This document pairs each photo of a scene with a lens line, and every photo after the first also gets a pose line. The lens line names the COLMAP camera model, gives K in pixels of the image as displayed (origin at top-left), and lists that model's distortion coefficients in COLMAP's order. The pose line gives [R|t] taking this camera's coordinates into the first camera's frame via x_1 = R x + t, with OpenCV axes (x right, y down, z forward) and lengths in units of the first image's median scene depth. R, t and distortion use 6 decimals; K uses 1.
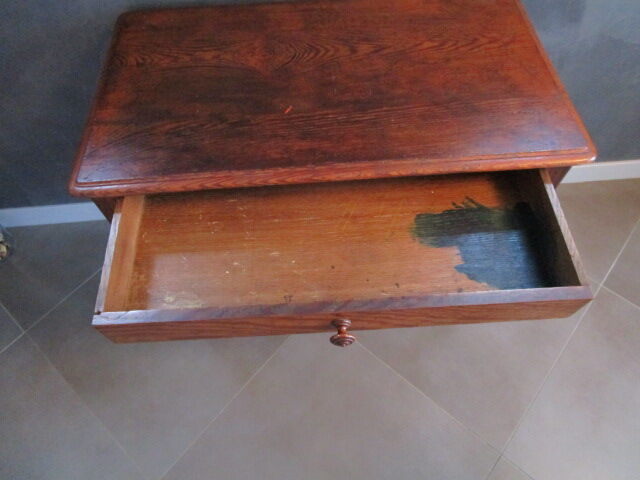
lens RADIAL K [[448.6, 0, 318.0], [0, 448.6, 236.9], [0, 0, 1]] dist [-0.032737, 0.004241]
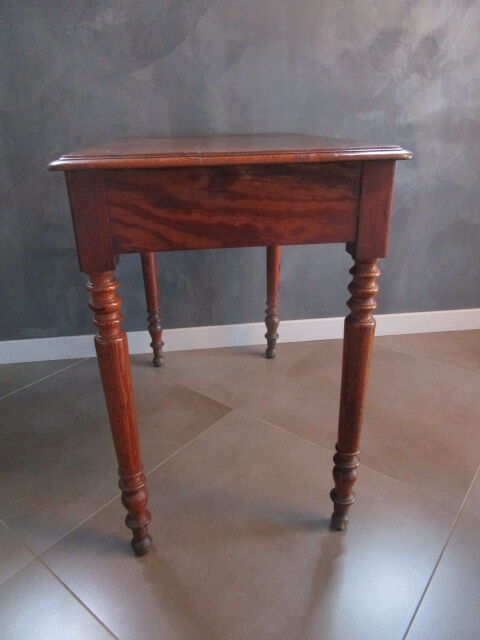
lens RADIAL K [[449.7, 0, 240.0], [0, 449.7, 320.0], [0, 0, 1]] dist [-0.034178, 0.007225]
pose [[0.999089, -0.008267, 0.041877, -0.059008], [0.030661, 0.821535, -0.569333, 0.993638], [-0.029697, 0.570098, 0.821040, 0.172918]]
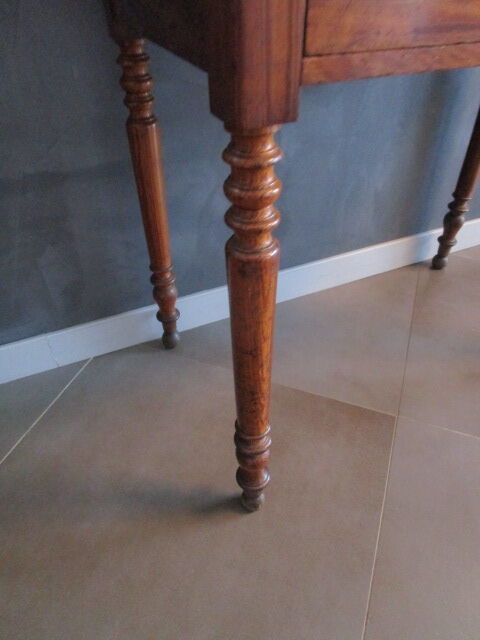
lens RADIAL K [[449.7, 0, 240.0], [0, 449.7, 320.0], [0, 0, 1]] dist [-0.034178, 0.007225]
pose [[0.940591, -0.200082, 0.274329, -0.628082], [0.275041, 0.922730, -0.270040, 0.258804], [-0.199102, 0.329449, 0.922942, 0.770484]]
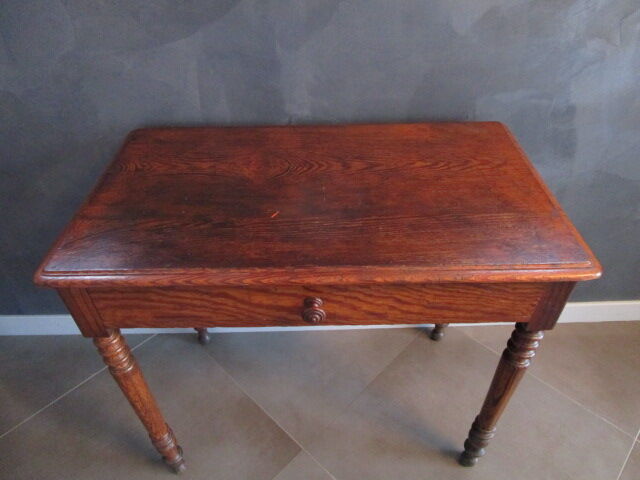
lens RADIAL K [[448.6, 0, 318.0], [0, 448.6, 236.9], [0, 0, 1]] dist [-0.032737, 0.004241]
pose [[0.997973, 0.046902, -0.043003, 0.073727], [-0.058001, 0.948442, -0.311600, 0.063711], [0.026171, 0.313462, 0.949240, 0.086056]]
